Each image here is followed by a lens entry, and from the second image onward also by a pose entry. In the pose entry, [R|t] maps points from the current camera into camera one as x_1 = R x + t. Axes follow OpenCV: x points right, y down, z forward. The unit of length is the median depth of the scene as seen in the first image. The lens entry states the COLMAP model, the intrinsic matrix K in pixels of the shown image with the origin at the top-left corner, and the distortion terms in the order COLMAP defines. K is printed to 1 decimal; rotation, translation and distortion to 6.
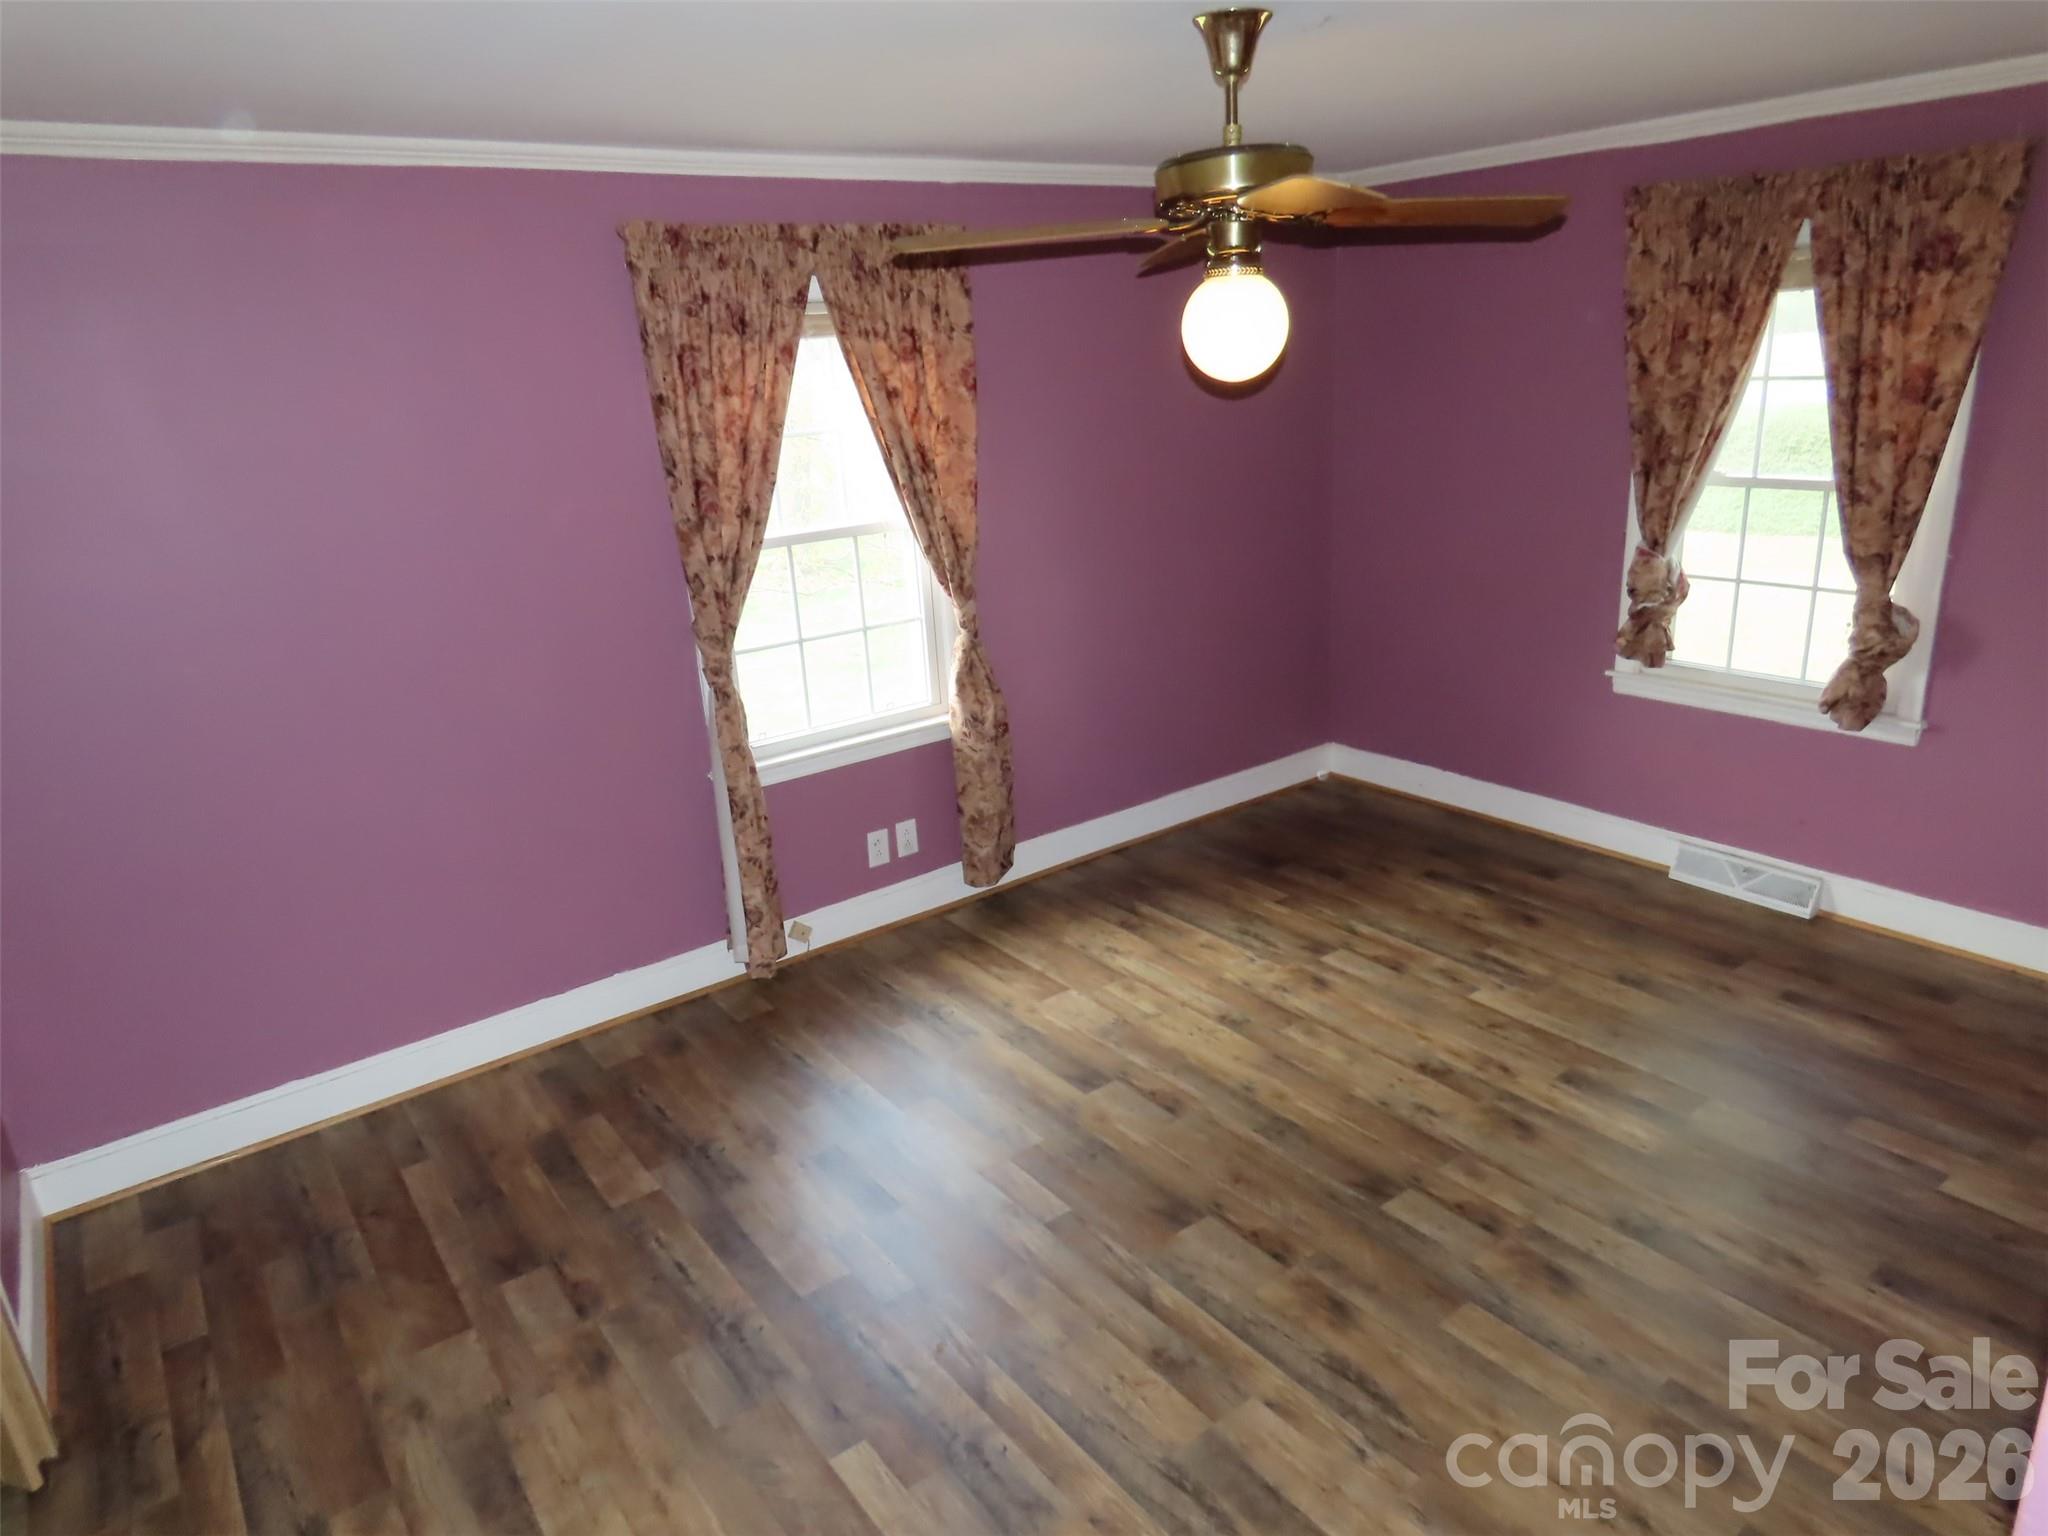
lens RADIAL K [[1292.8, 0, 1026.1], [0, 1292.8, 772.2], [0, 0, 1]] dist [-0.020816, 0.006866]
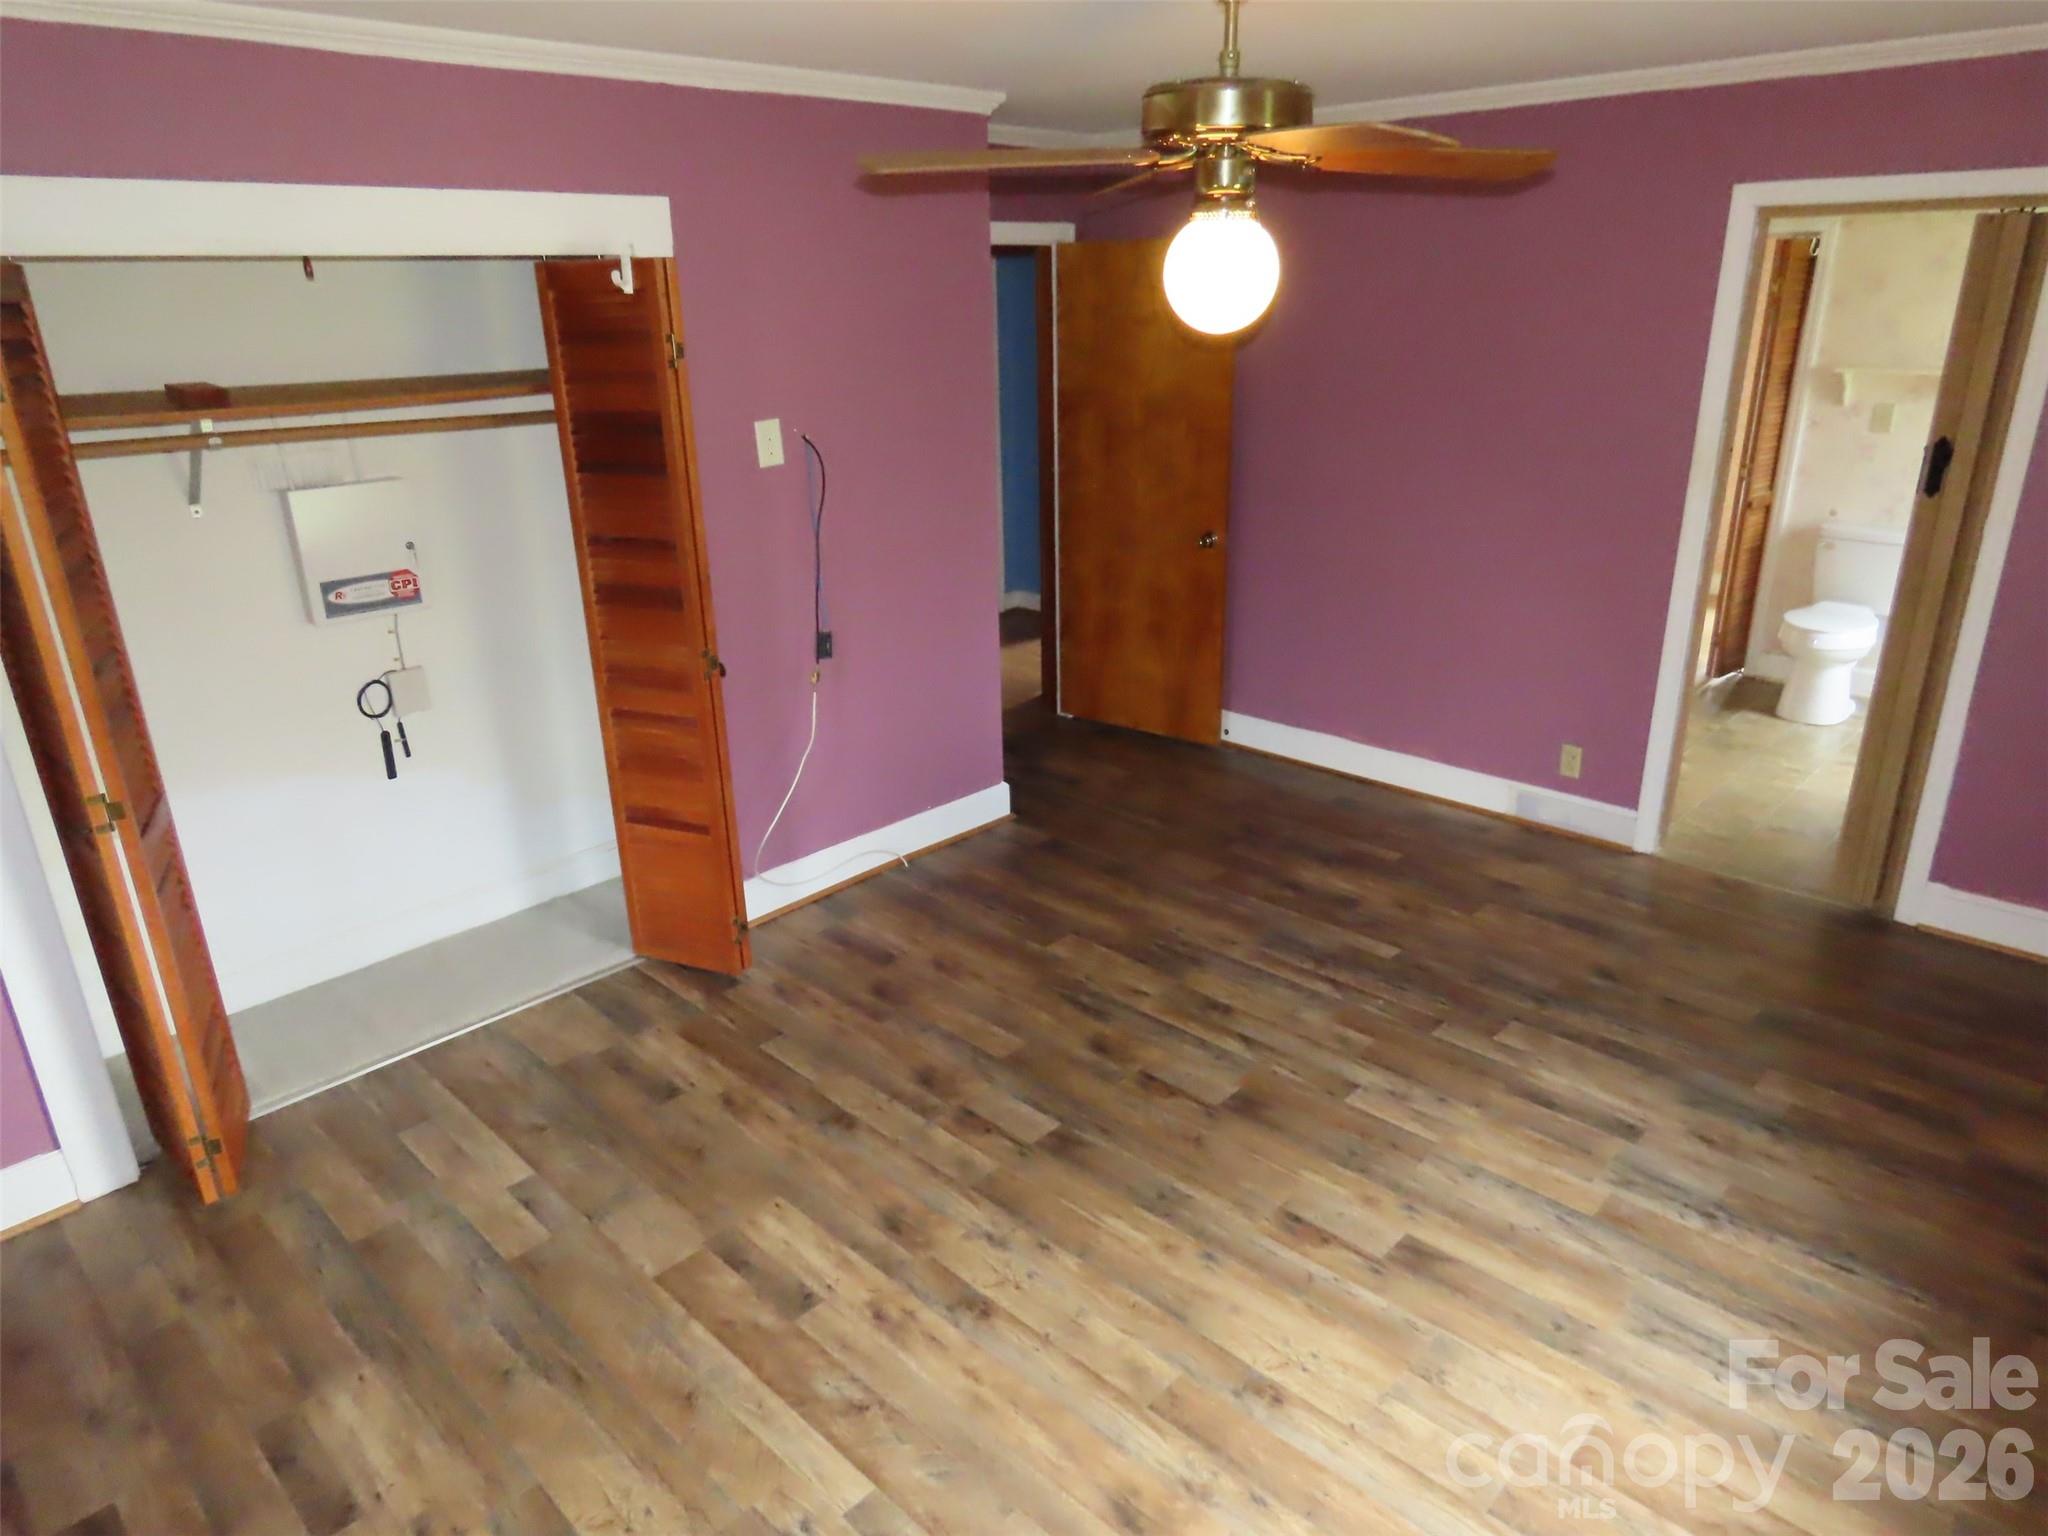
lens RADIAL K [[1292.8, 0, 1031.9], [0, 1292.8, 770.8], [0, 0, 1]] dist [-0.020816, 0.006866]
pose [[-0.982647, 0.137620, -0.124359, 0.375805], [0.027964, 0.772709, 0.634144, -0.543213], [0.183364, 0.619663, -0.763149, 1.564643]]
